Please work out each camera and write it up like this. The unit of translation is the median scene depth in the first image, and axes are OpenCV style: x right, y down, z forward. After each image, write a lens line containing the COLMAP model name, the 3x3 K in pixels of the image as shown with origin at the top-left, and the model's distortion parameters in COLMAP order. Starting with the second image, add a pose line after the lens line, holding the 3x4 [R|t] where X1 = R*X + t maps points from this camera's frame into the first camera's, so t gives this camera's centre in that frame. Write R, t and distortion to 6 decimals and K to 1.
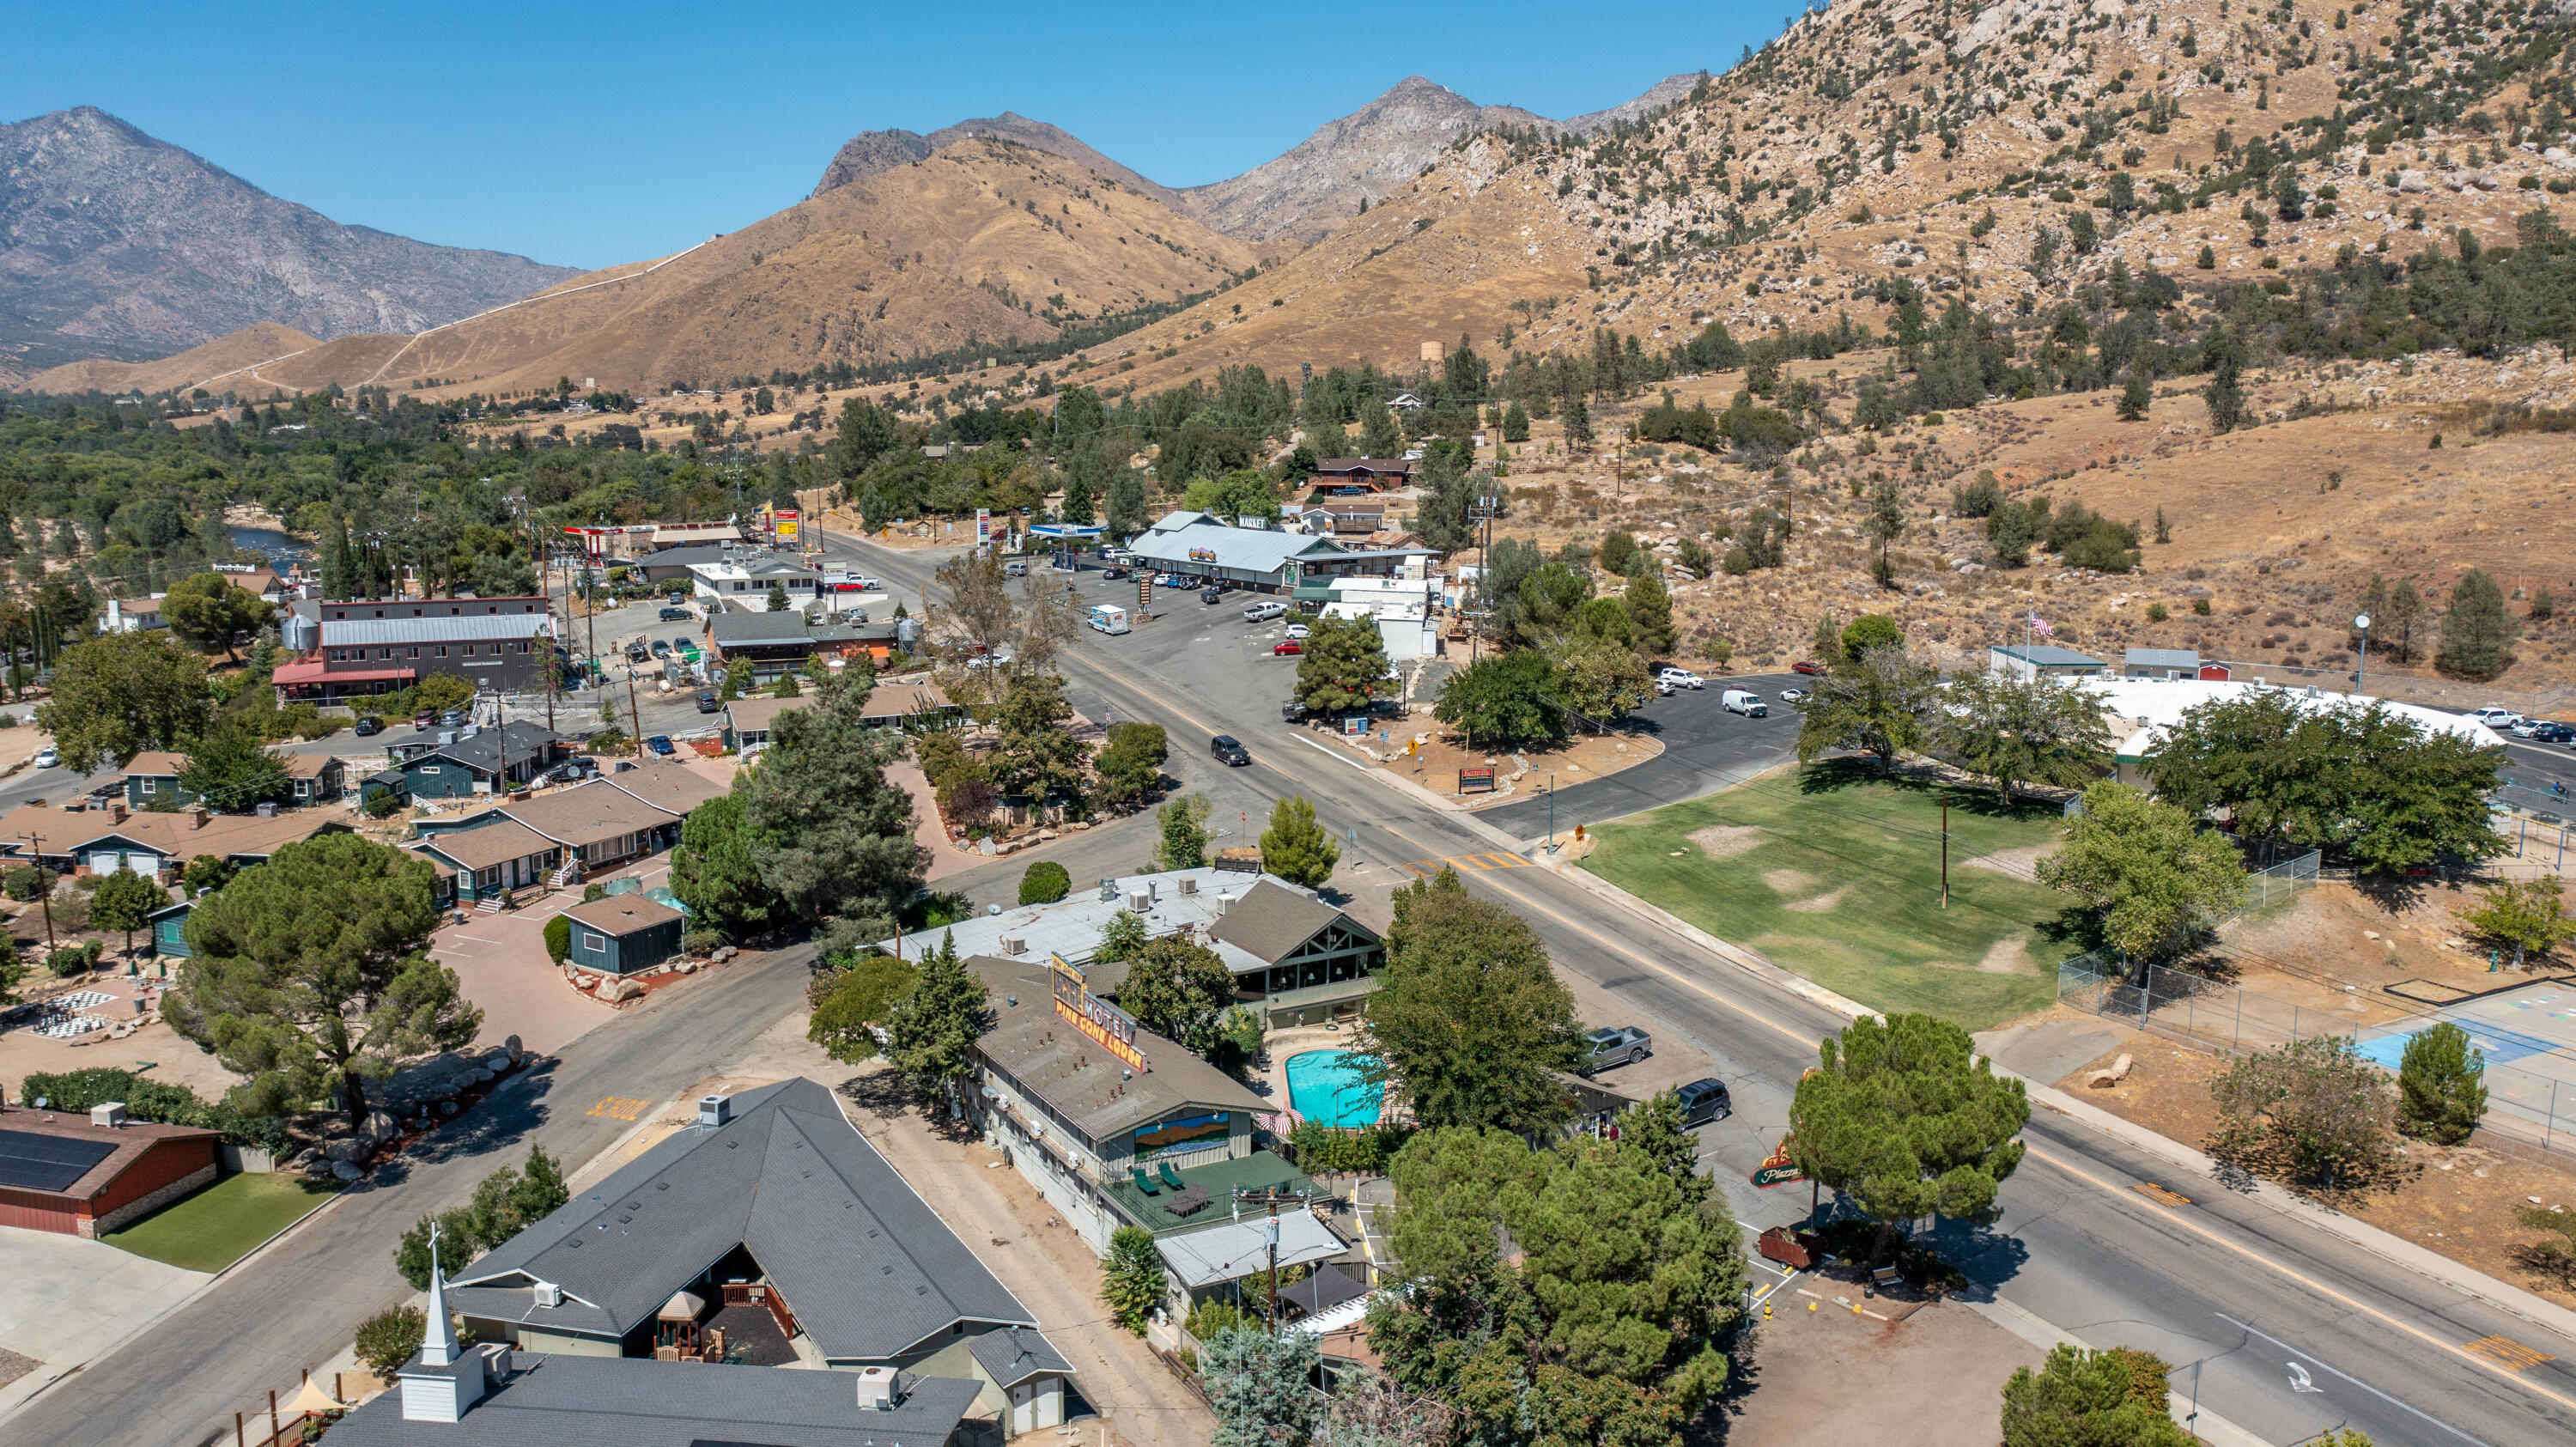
lens RADIAL K [[2033.5, 0, 1288.0], [0, 2033.5, 723.5], [0, 0, 1]] dist [-0.016204, 0.008152]
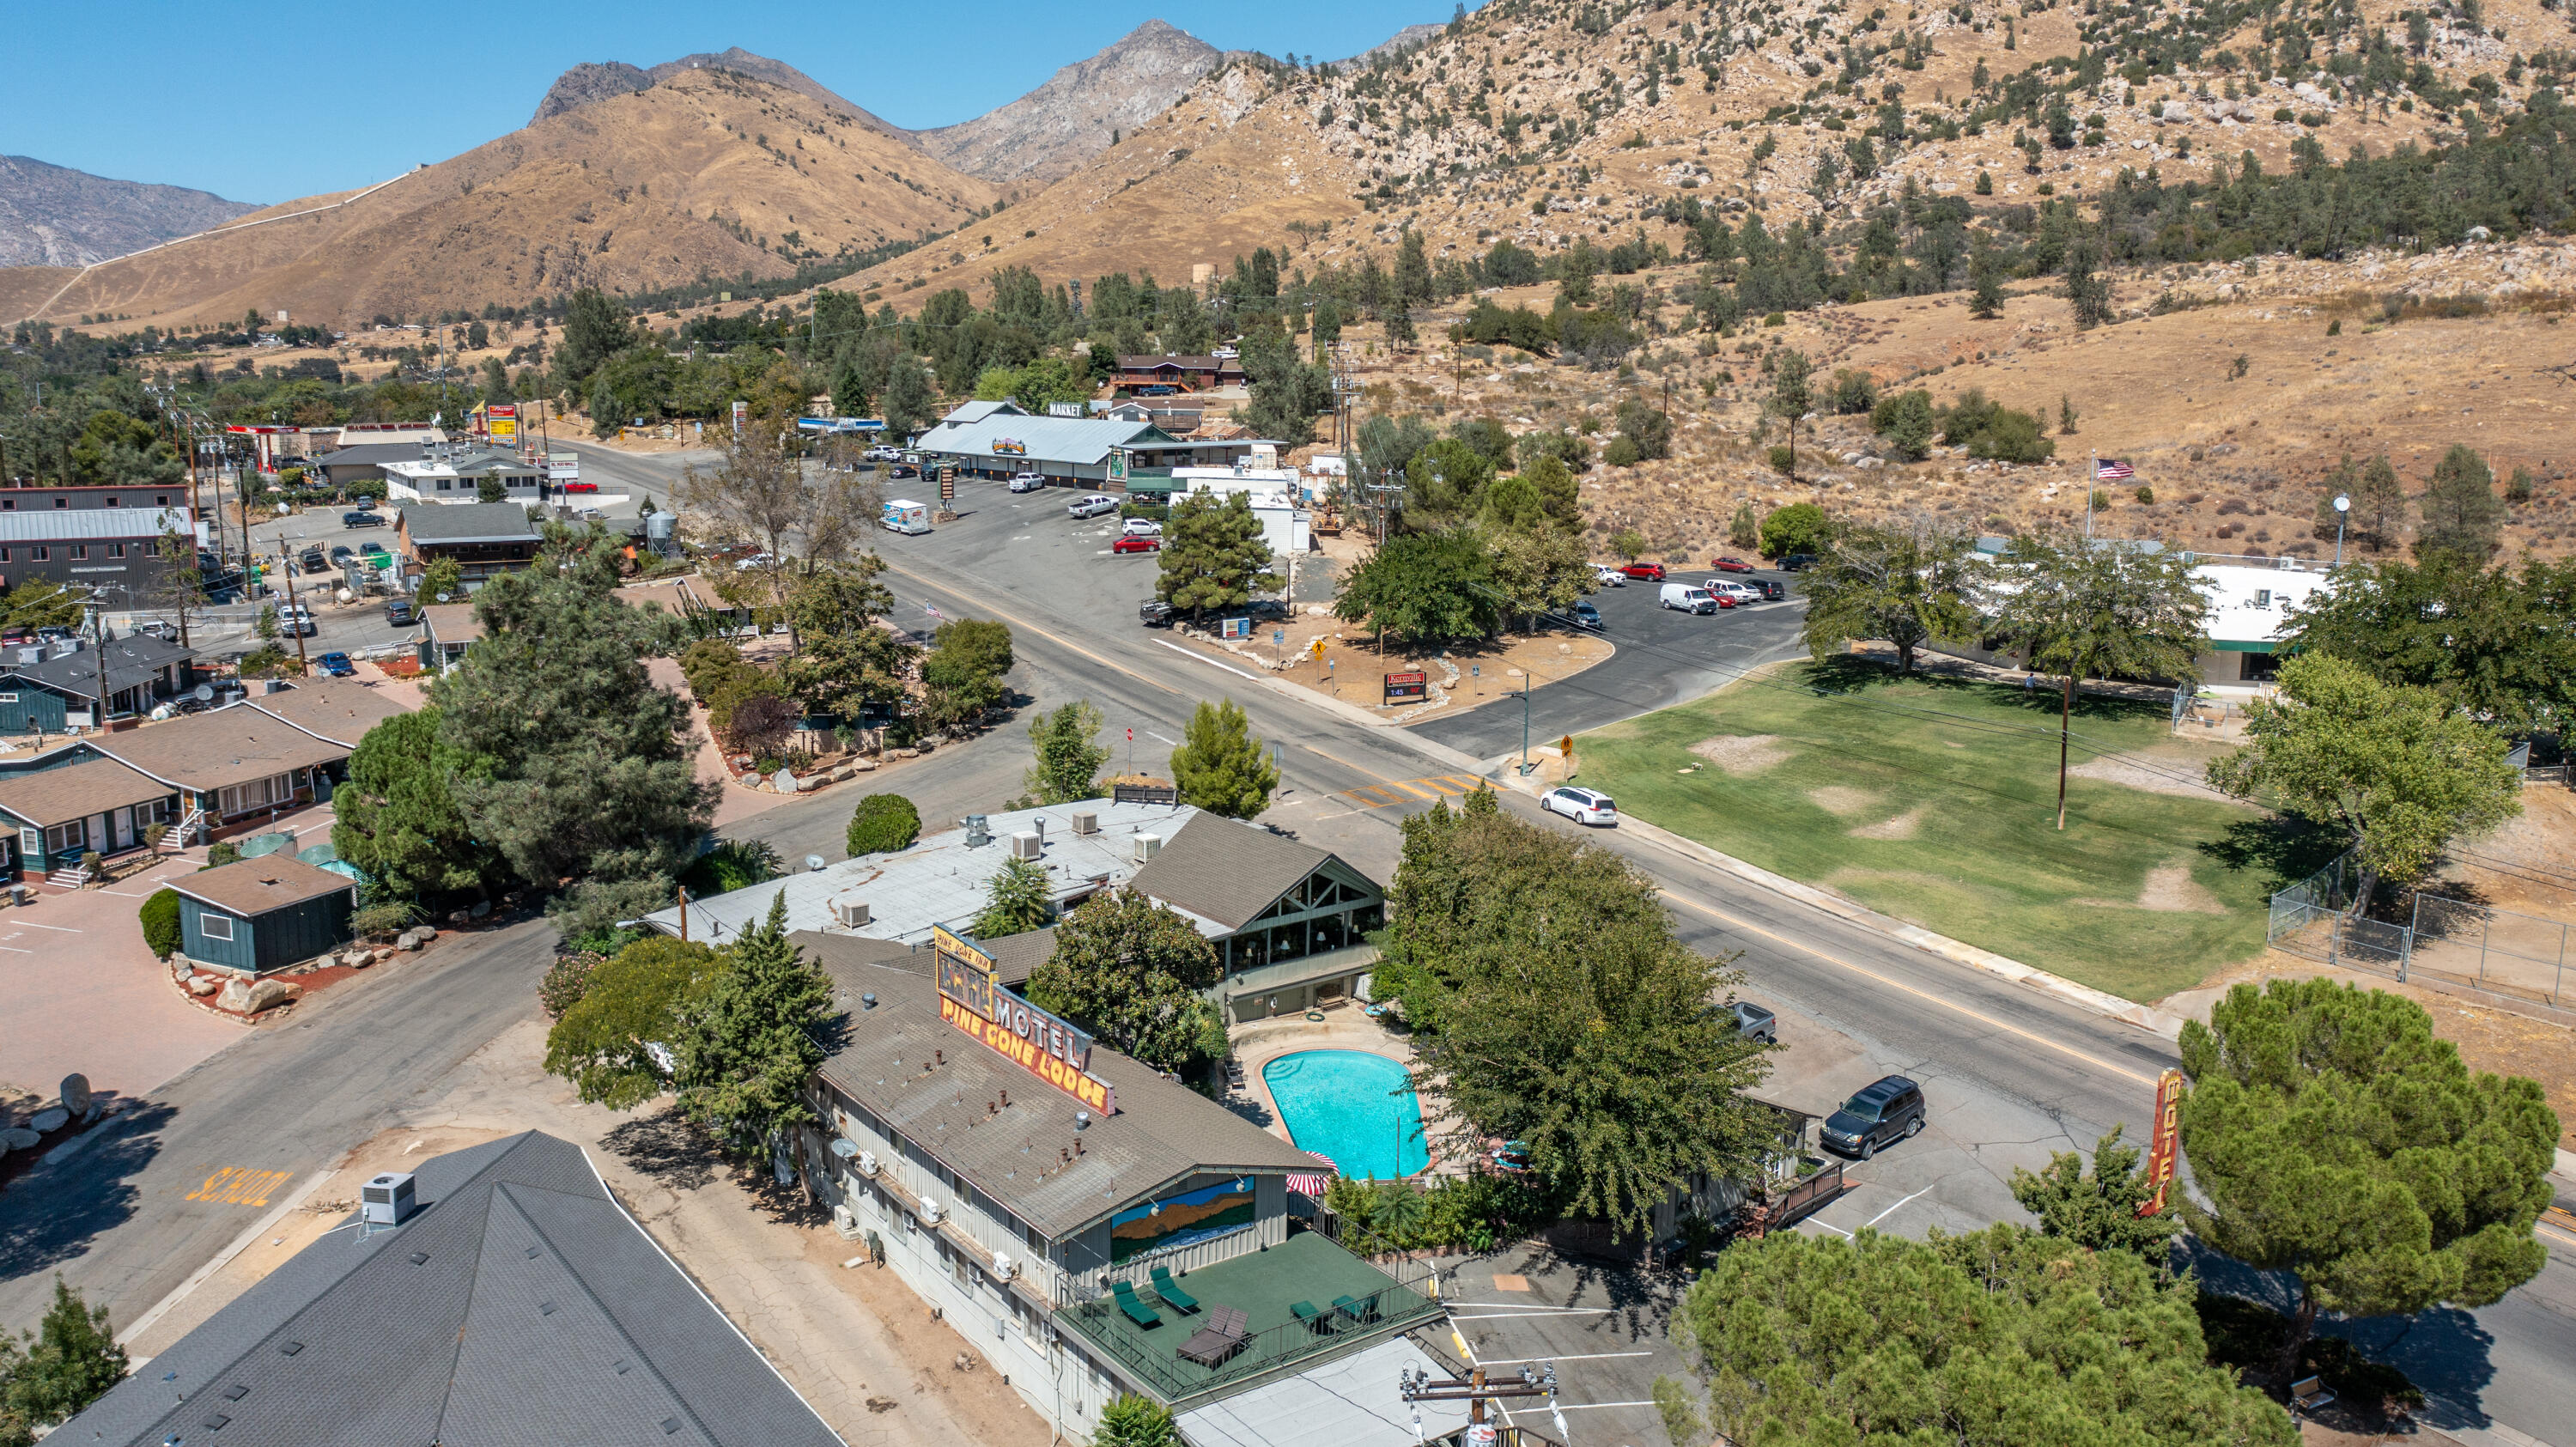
lens RADIAL K [[2026.7, 0, 1288.0], [0, 2026.7, 723.5], [0, 0, 1]] dist [-0.020579, 0.011034]
pose [[0.992102, -0.017981, 0.124135, -0.027902], [0.015077, 0.999591, 0.024290, 0.011840], [-0.124521, -0.022227, 0.991968, 0.117727]]
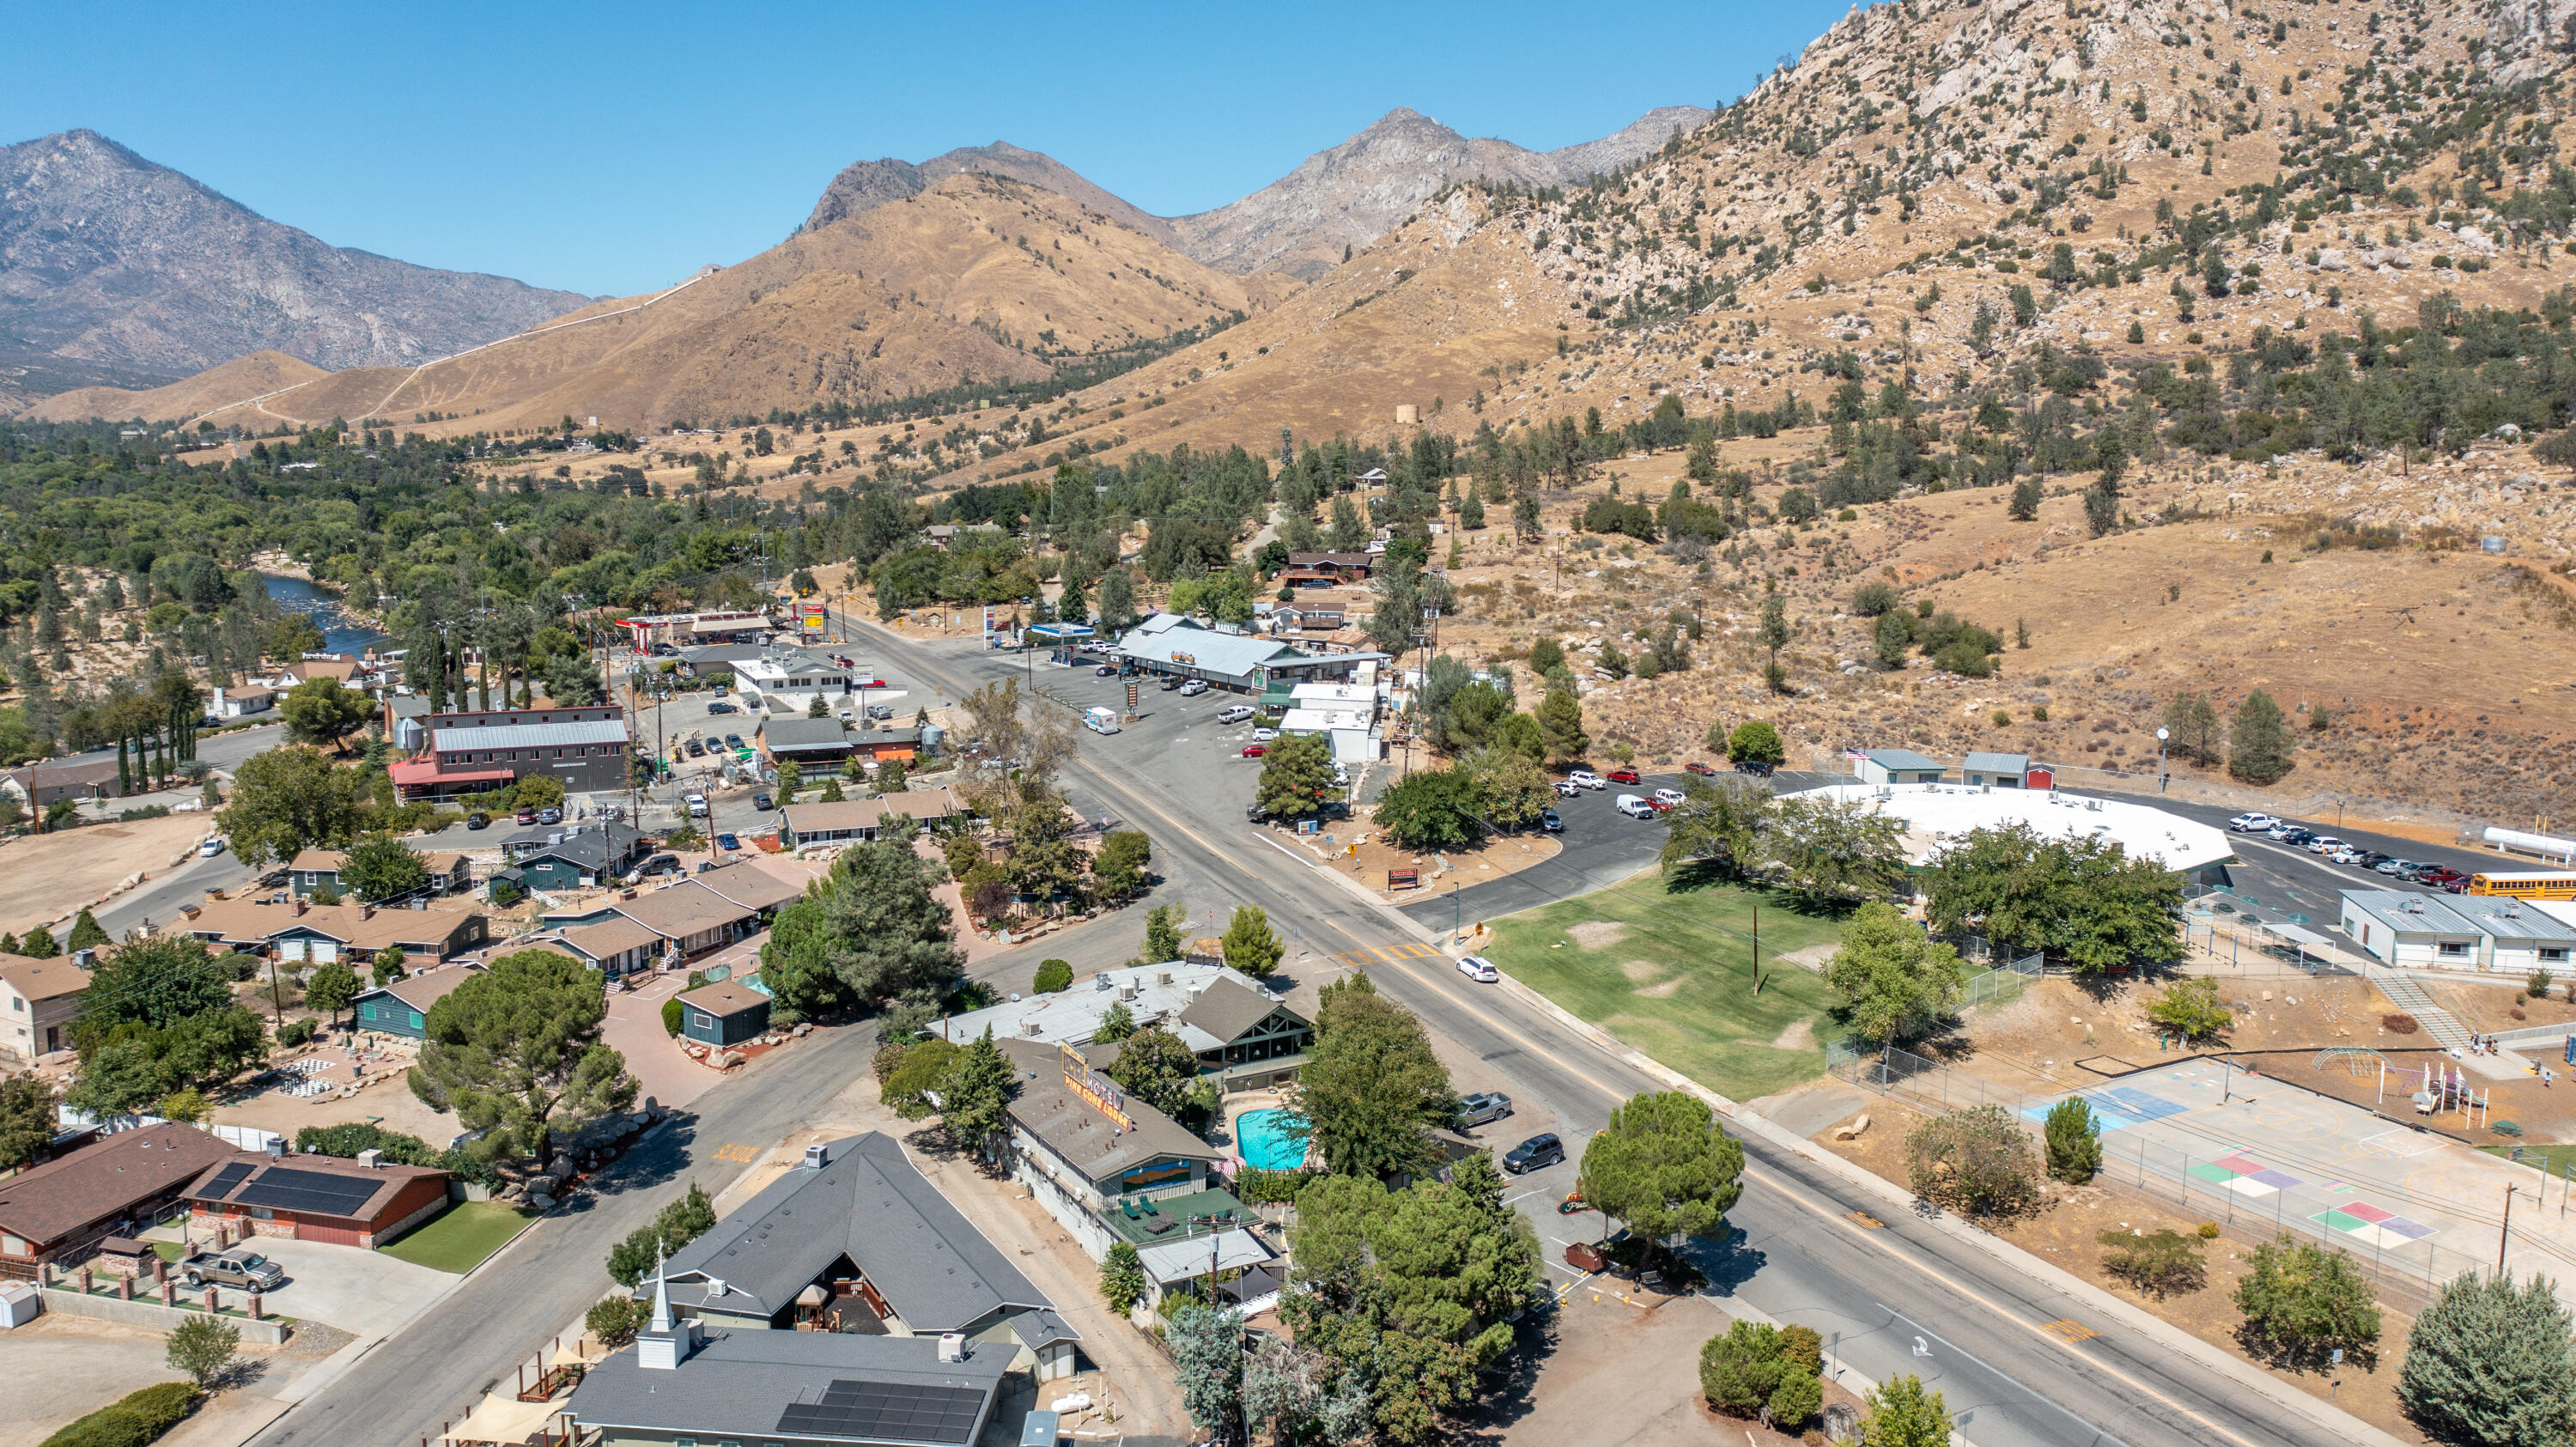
lens RADIAL K [[2033.5, 0, 1288.0], [0, 2033.5, 723.5], [0, 0, 1]] dist [-0.016204, 0.008152]
pose [[0.999977, 0.003281, 0.005866, 0.008651], [-0.003222, 0.999944, -0.010064, -0.028701], [-0.005898, 0.010045, 0.999932, -0.121136]]
